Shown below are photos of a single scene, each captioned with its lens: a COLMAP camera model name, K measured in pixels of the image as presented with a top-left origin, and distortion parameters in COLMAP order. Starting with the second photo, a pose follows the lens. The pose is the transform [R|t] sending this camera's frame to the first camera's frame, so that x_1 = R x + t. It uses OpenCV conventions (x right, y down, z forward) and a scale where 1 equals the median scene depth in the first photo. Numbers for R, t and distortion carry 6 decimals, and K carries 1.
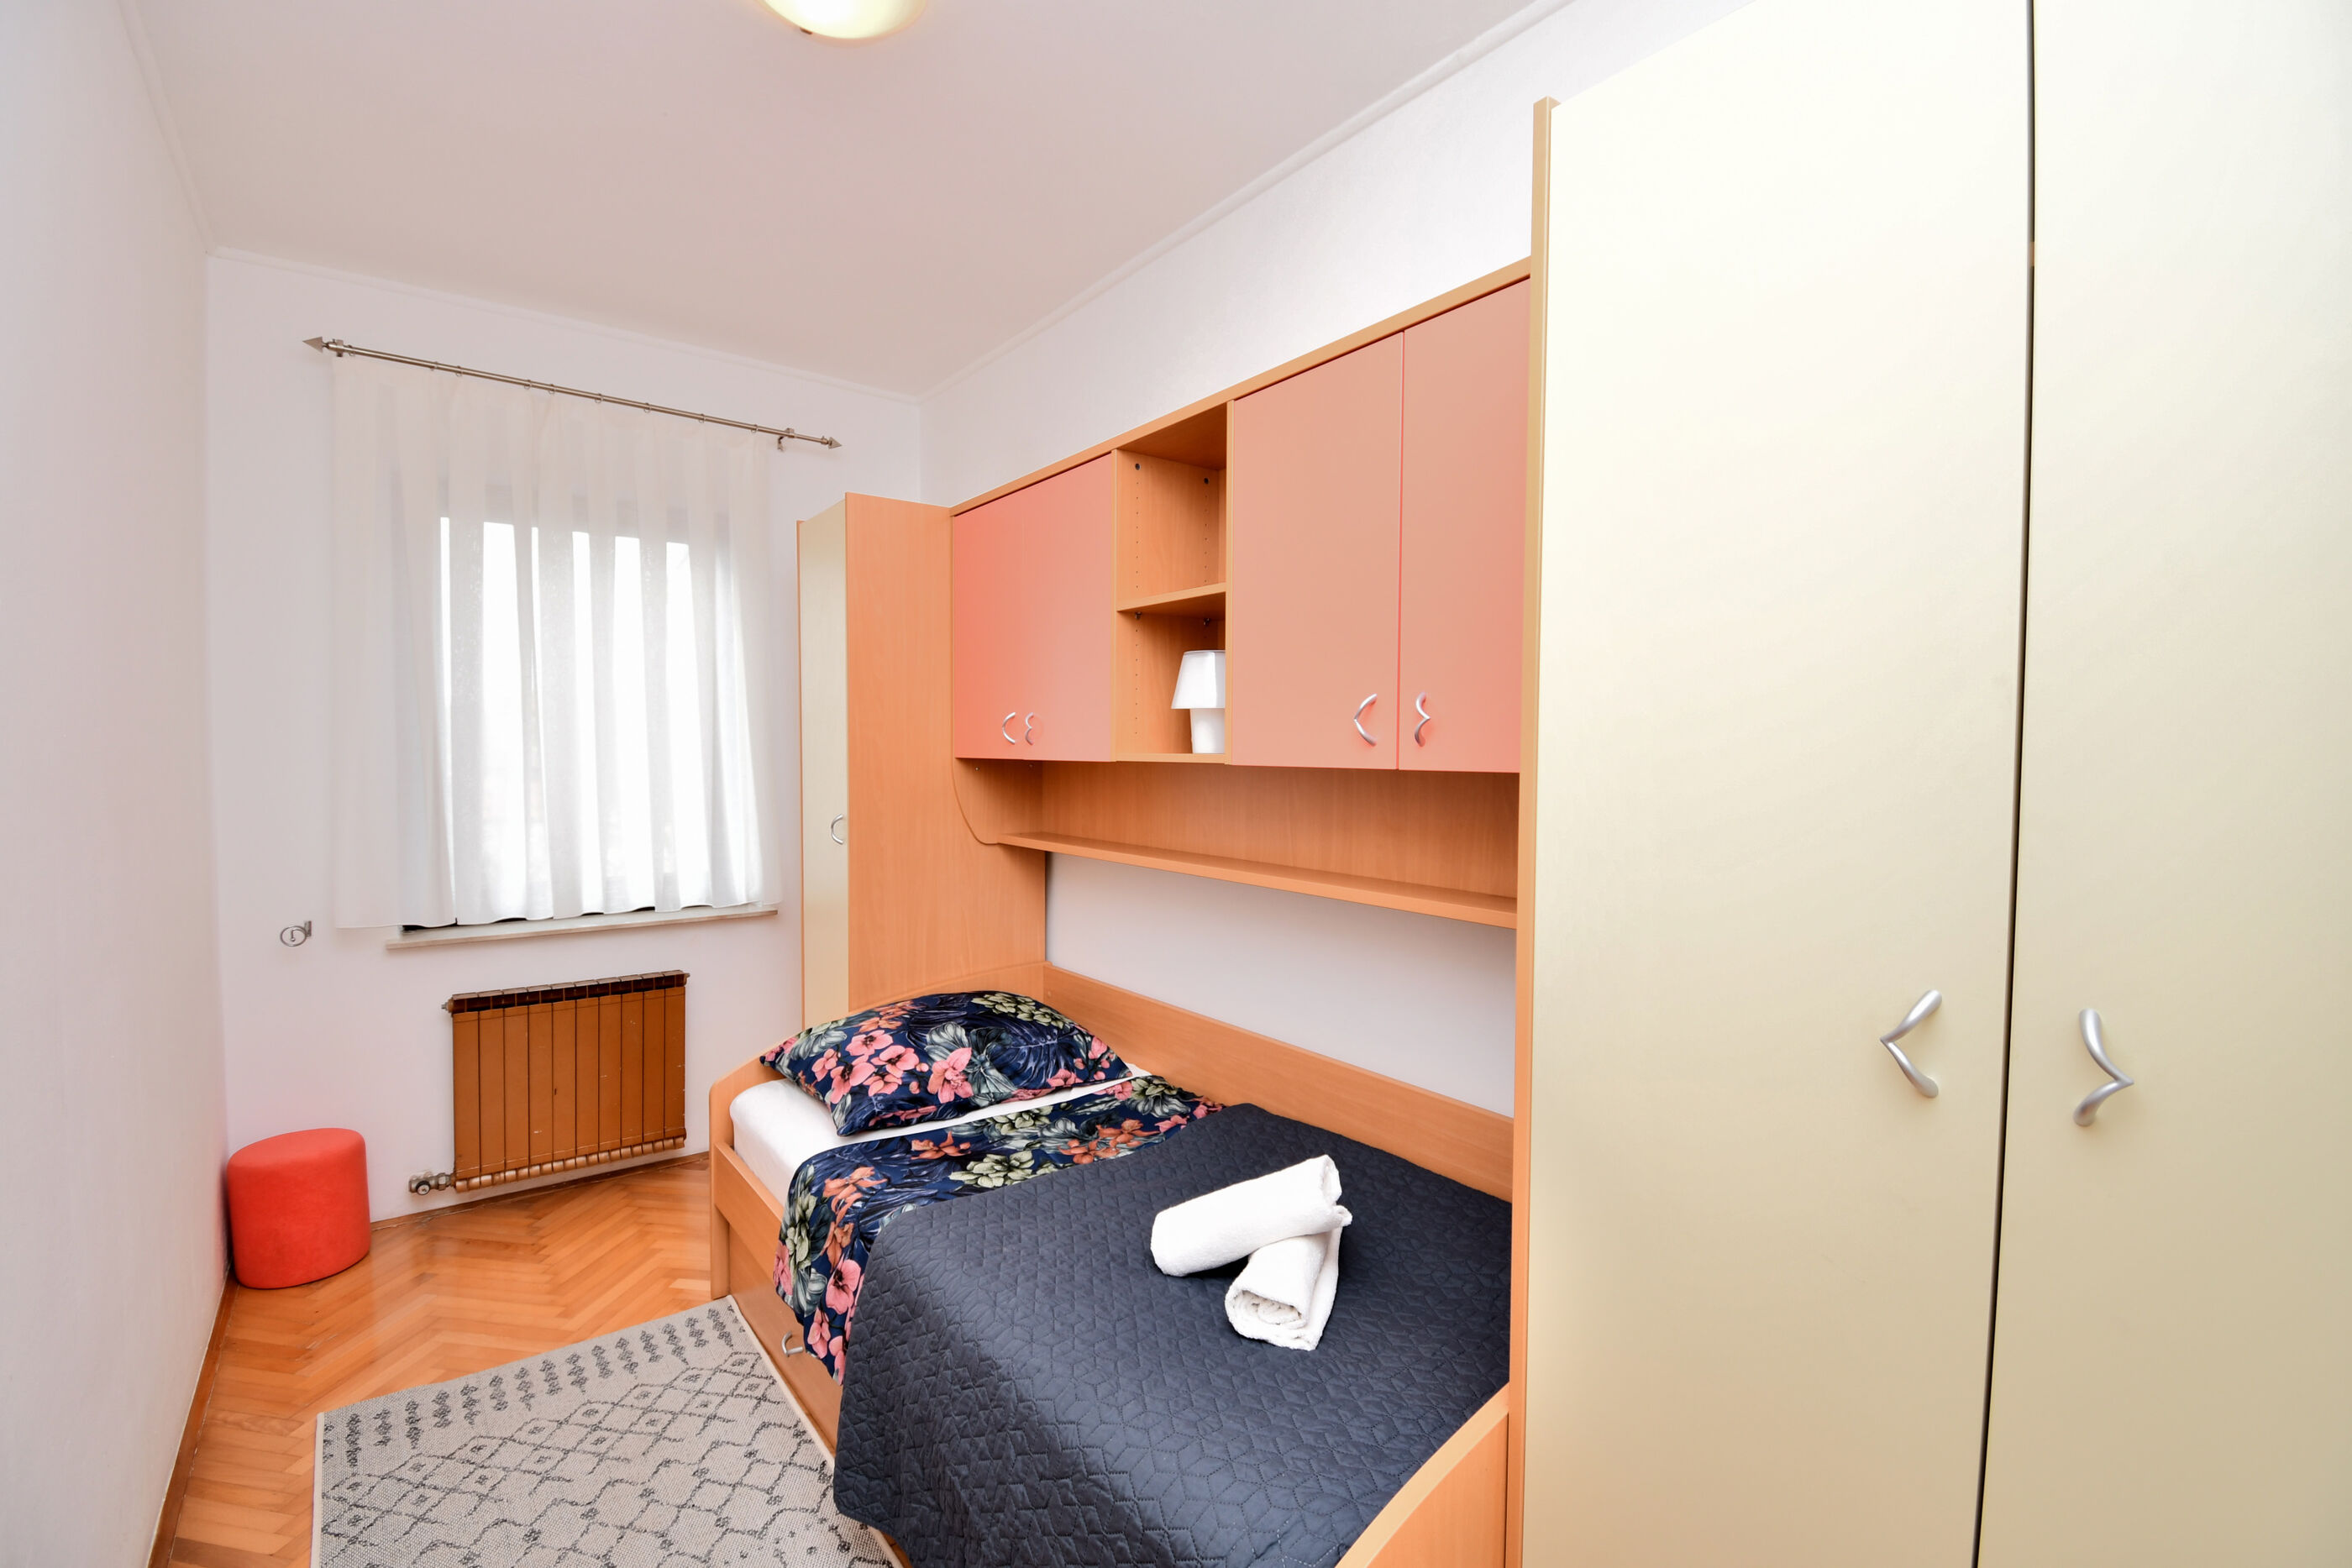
lens RADIAL K [[1034.4, 0, 1188.6], [0, 1034.4, 781.1], [0, 0, 1]] dist [0.012469, -0.019103]
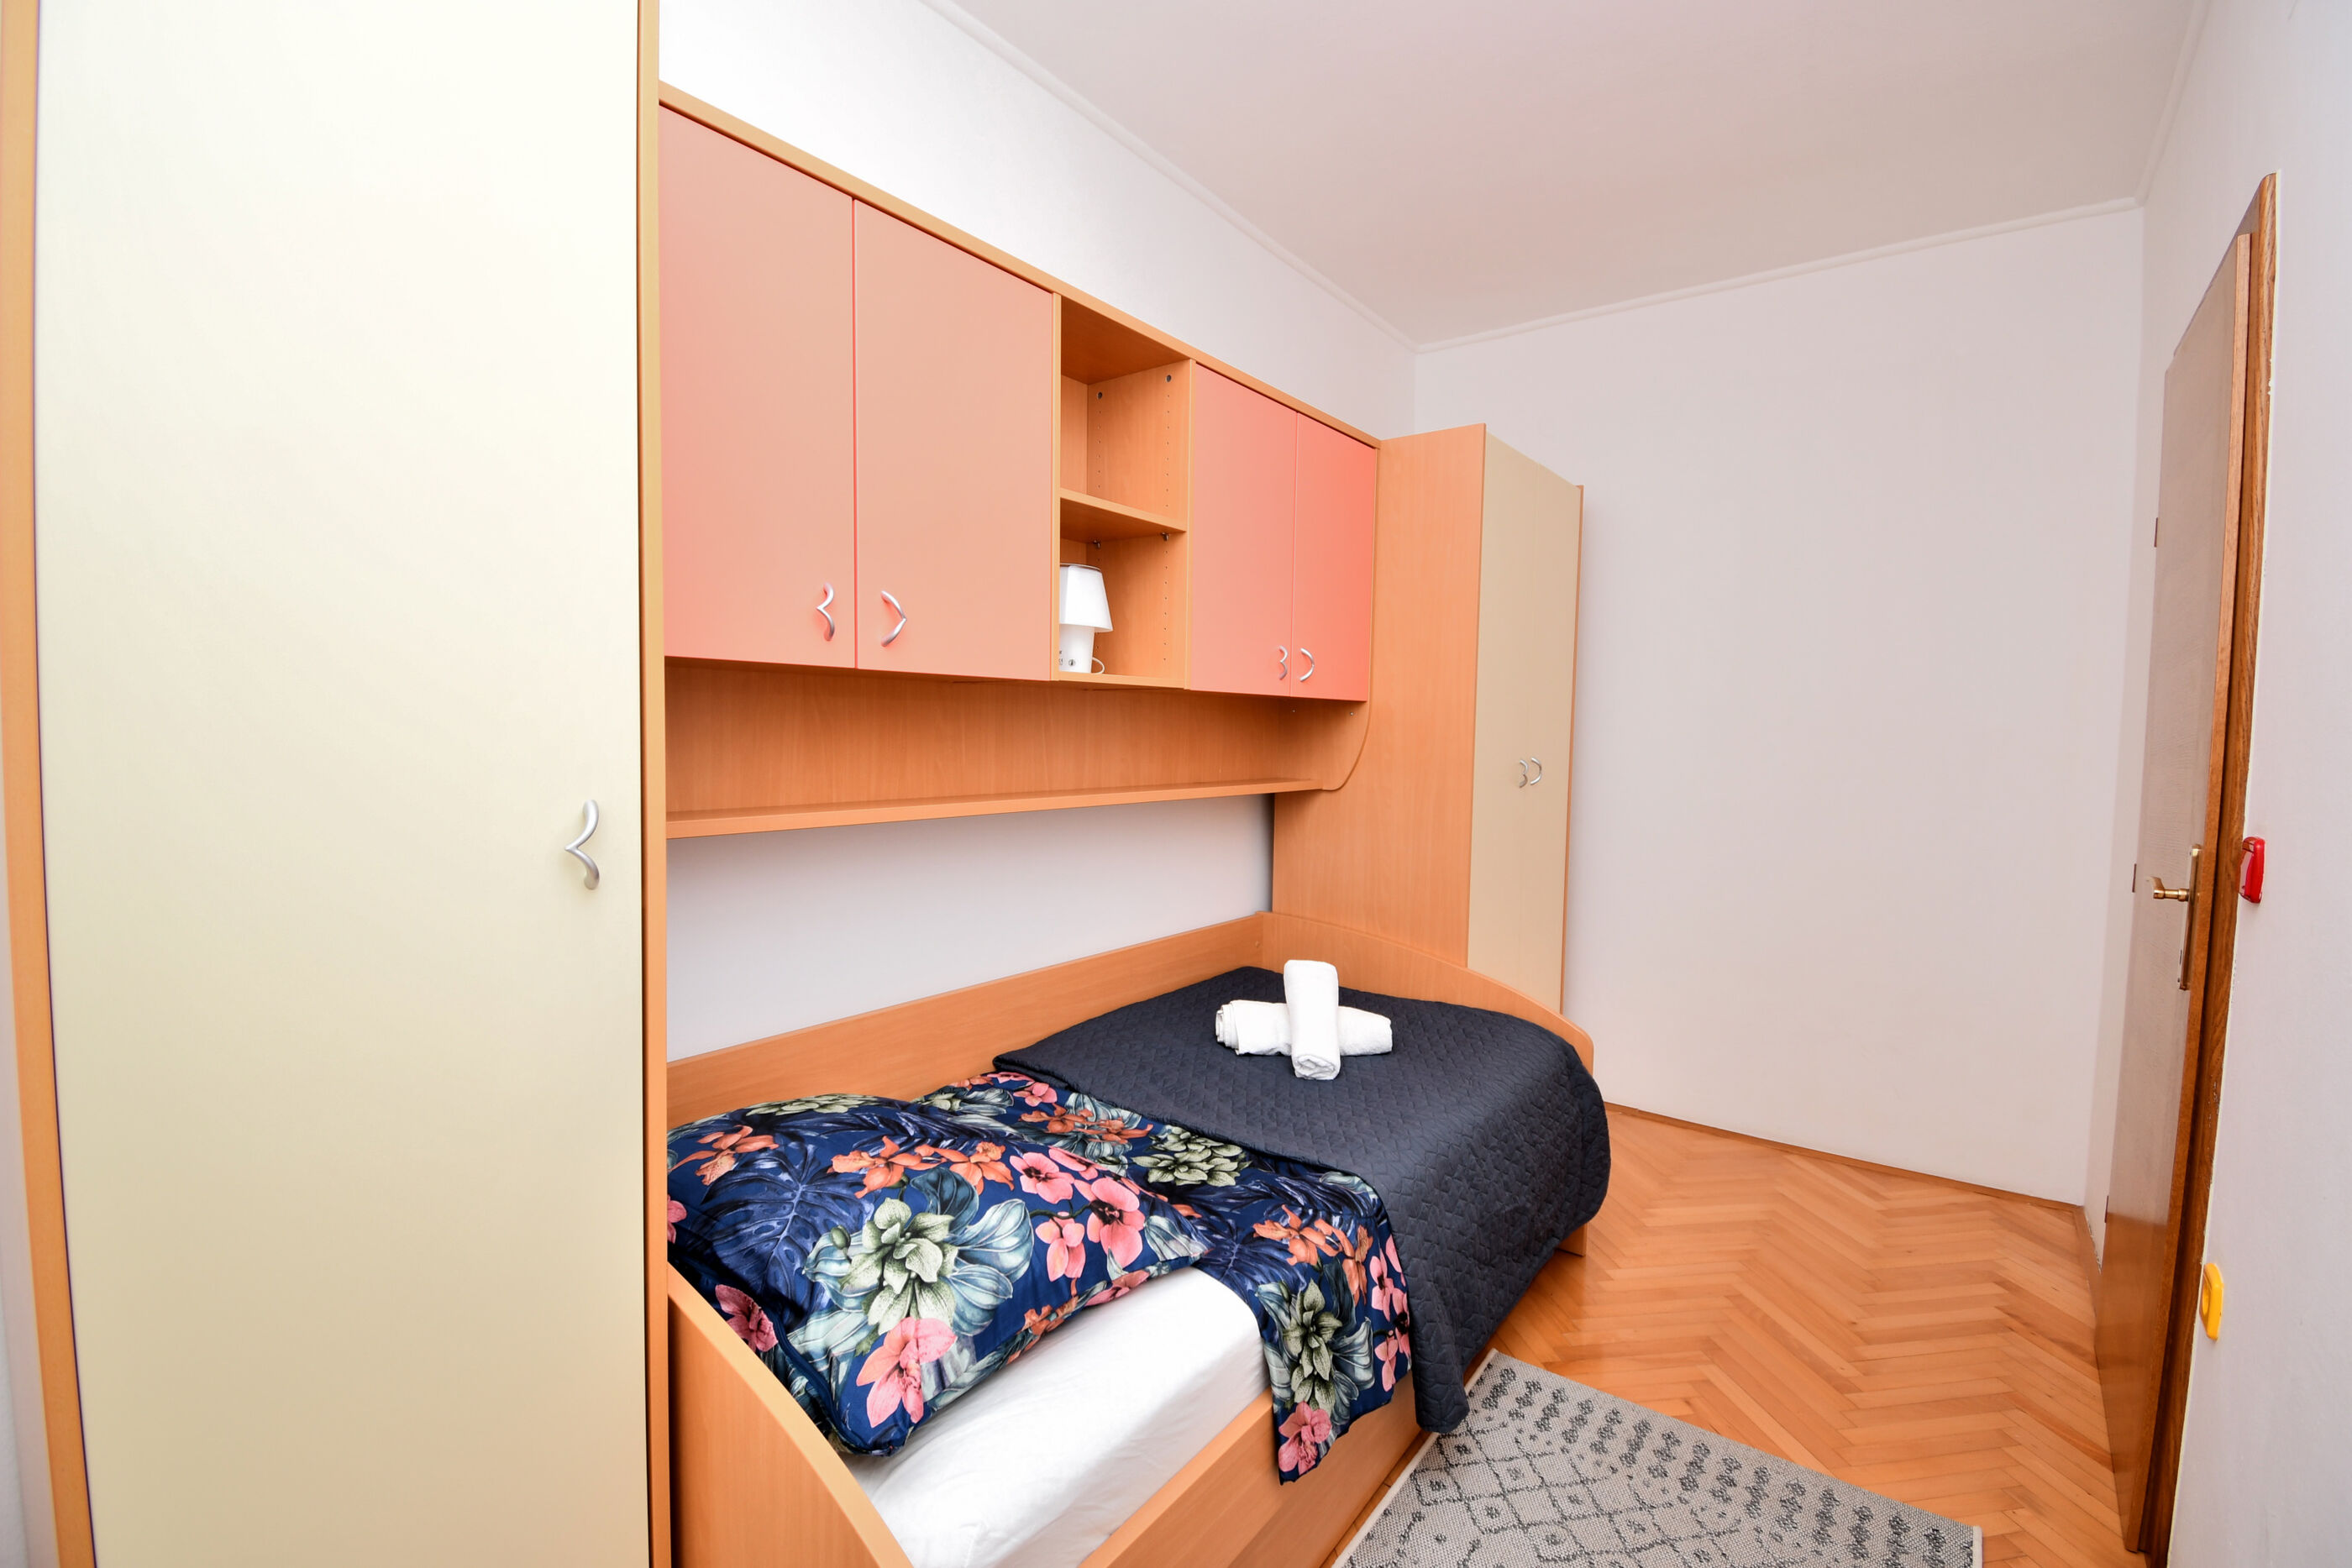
lens RADIAL K [[1034.4, 0, 1159.6], [0, 1034.4, 790.6], [0, 0, 1]] dist [0.012469, -0.019103]
pose [[-0.248919, -0.070011, 0.965990, -0.873483], [0.020223, 0.996791, 0.077455, 0.005802], [-0.968313, 0.038815, -0.246705, 1.103482]]
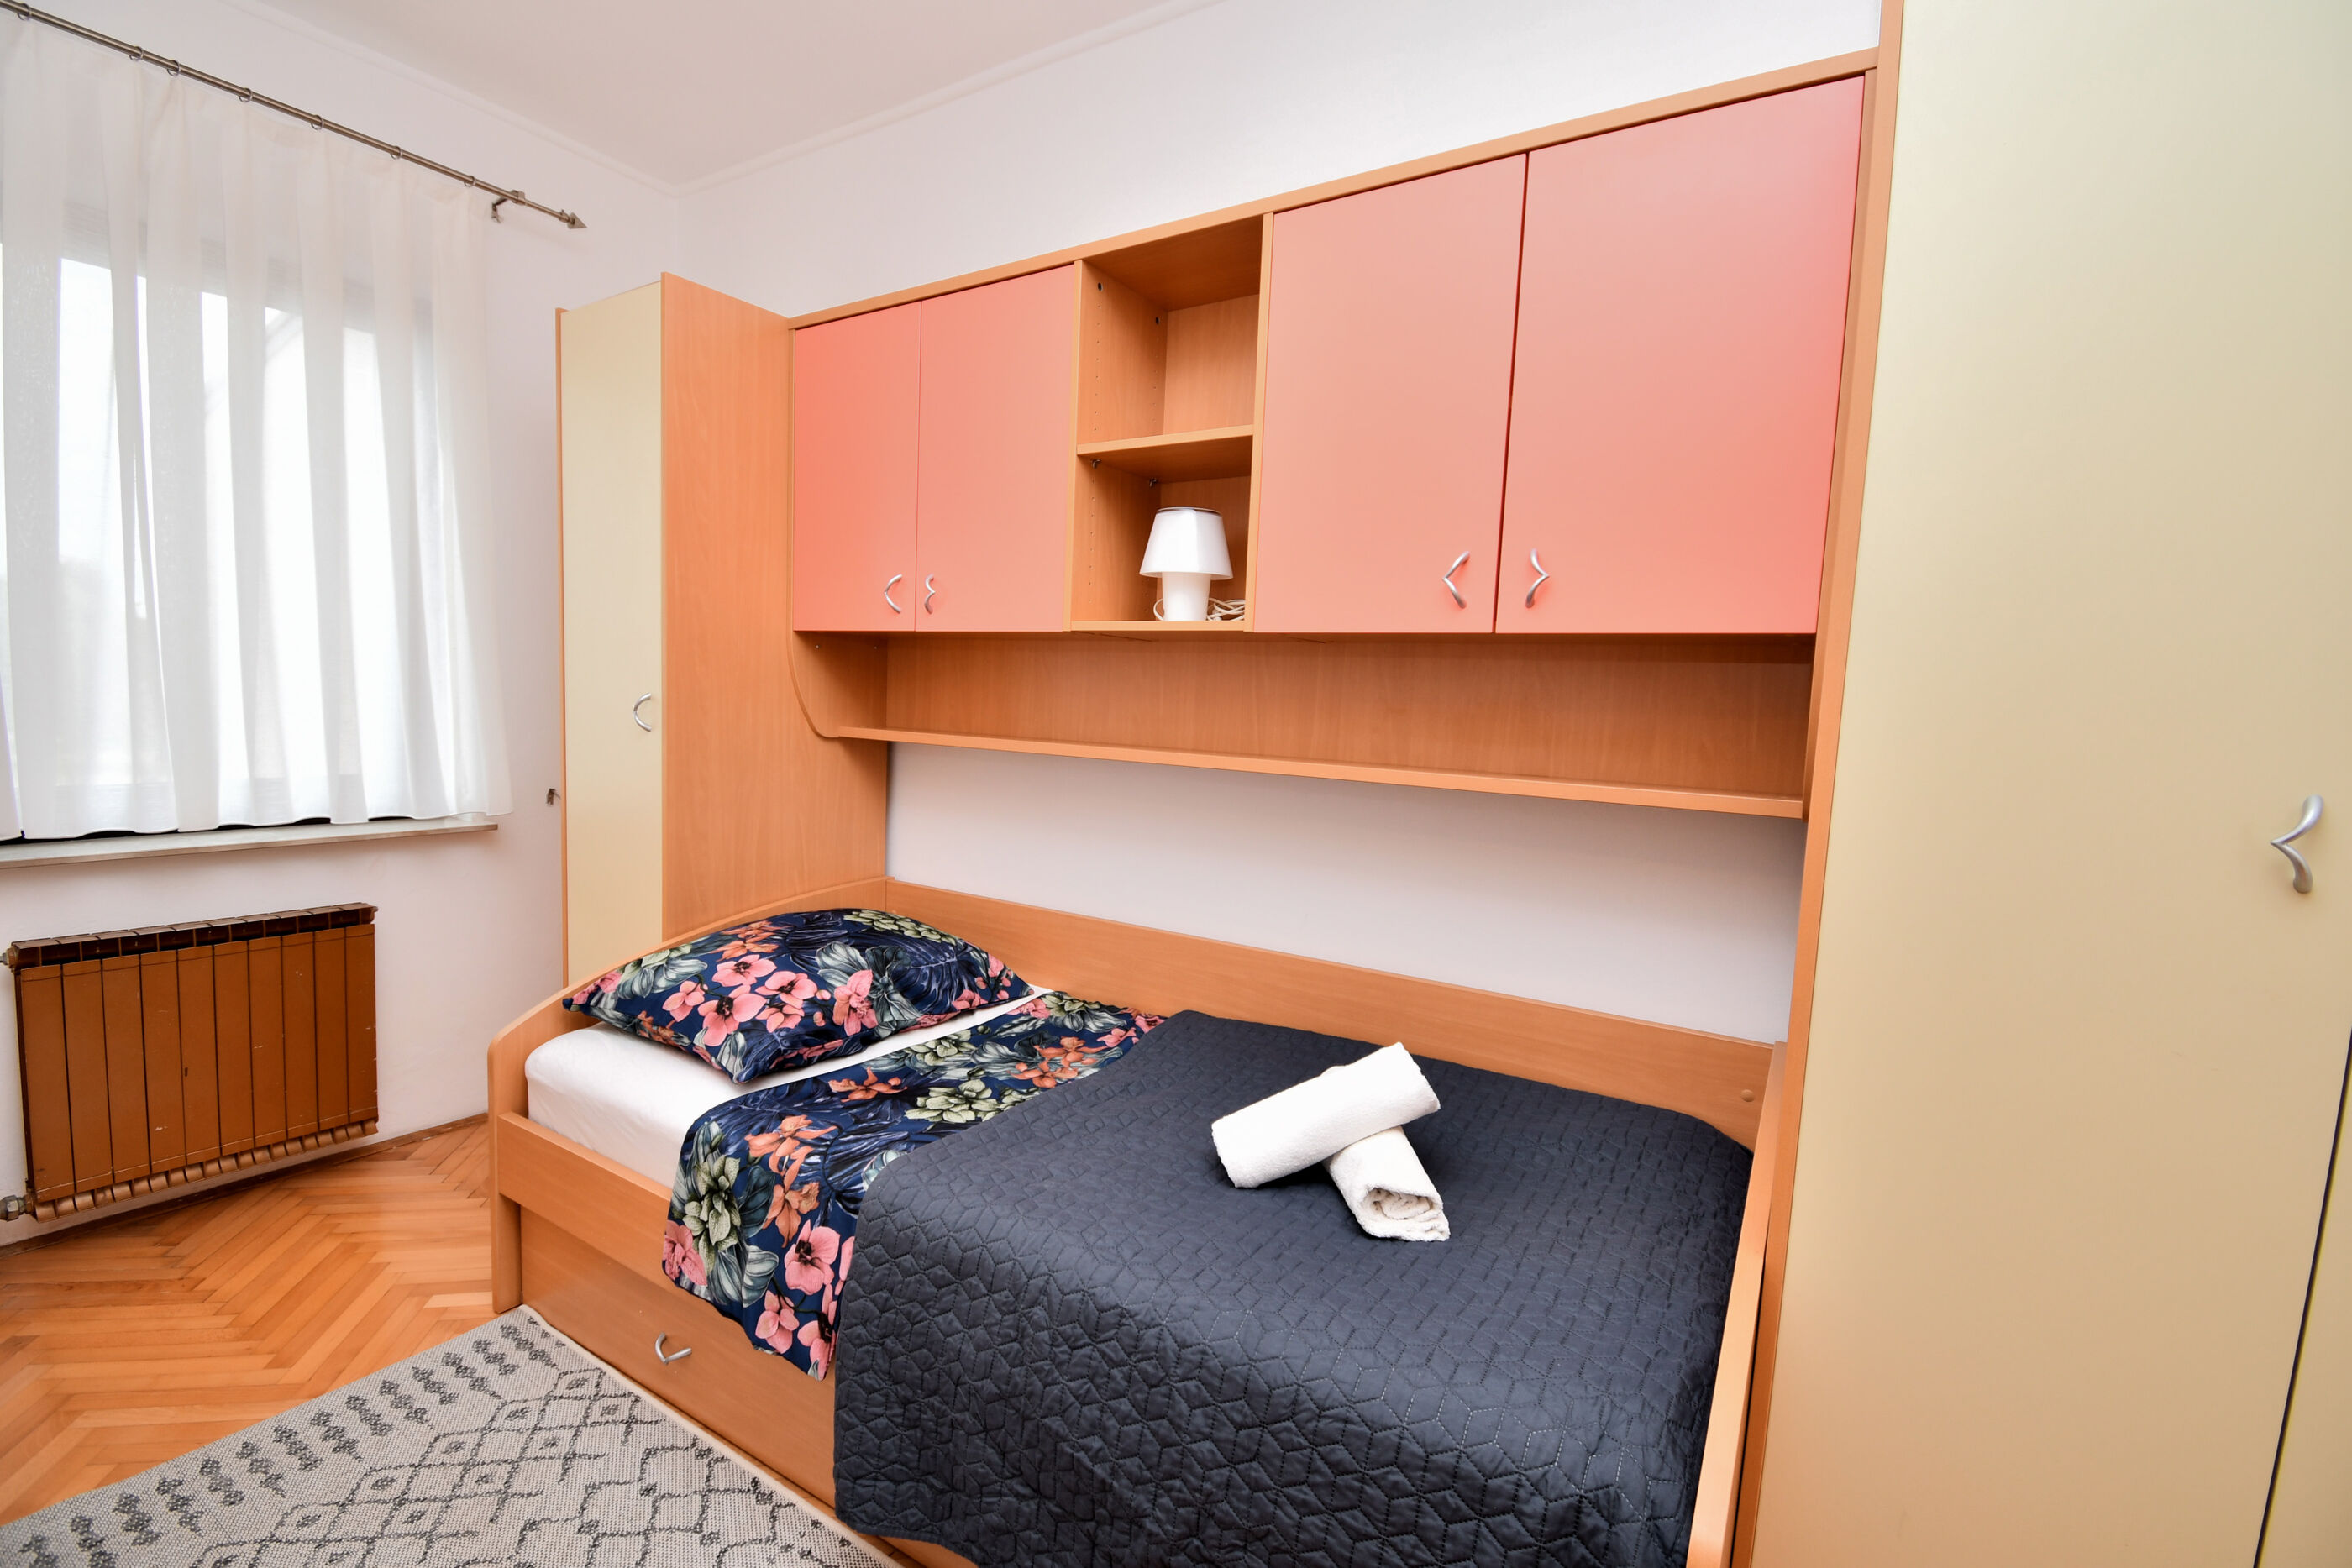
lens RADIAL K [[1034.4, 0, 1184.9], [0, 1034.4, 784.5], [0, 0, 1]] dist [0.012469, -0.019103]
pose [[0.939477, 0.003486, 0.342595, -0.271382], [-0.024733, 0.998029, 0.057669, 0.055924], [-0.341719, -0.062652, 0.937712, 0.143260]]
